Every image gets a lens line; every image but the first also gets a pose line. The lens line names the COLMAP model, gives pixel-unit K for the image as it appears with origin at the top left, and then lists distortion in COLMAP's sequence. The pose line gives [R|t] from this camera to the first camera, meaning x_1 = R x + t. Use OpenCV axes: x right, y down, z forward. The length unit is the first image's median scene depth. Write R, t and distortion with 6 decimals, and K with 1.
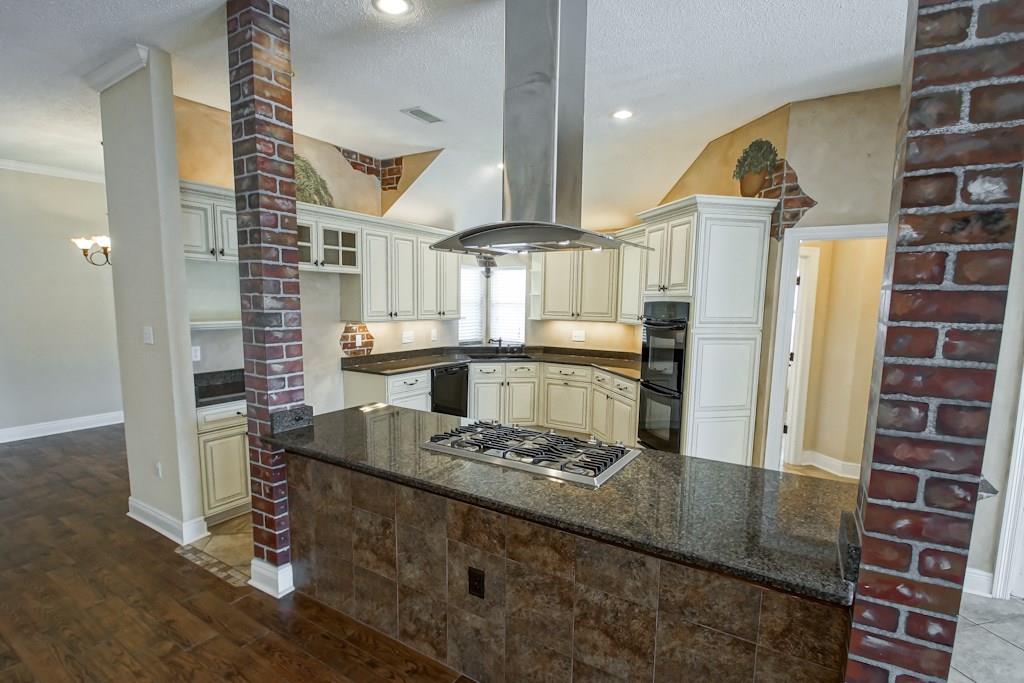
lens RADIAL K [[486.0, 0, 515.6], [0, 486.0, 348.9], [0, 0, 1]] dist [-0.026855, -0.006062]
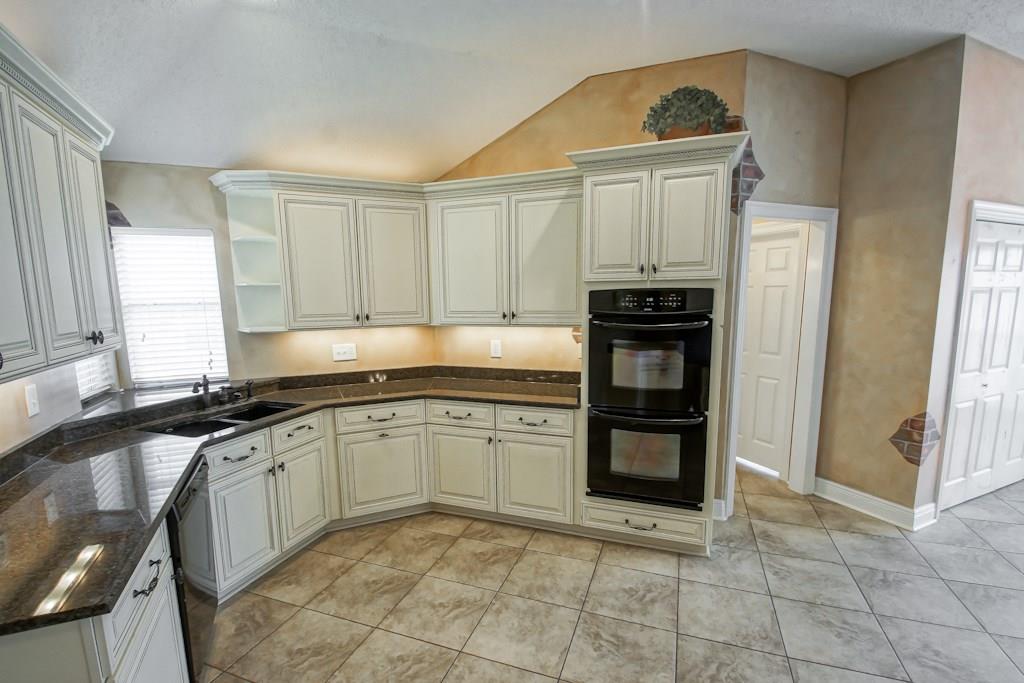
lens RADIAL K [[462.6, 0, 501.5], [0, 462.6, 358.7], [0, 0, 1]] dist [-0.004959, -0.000355]
pose [[0.574511, -0.132571, 0.807690, -0.321678], [0.102219, 0.990691, 0.089900, -0.070593], [-0.812089, 0.030912, 0.582714, 0.707770]]
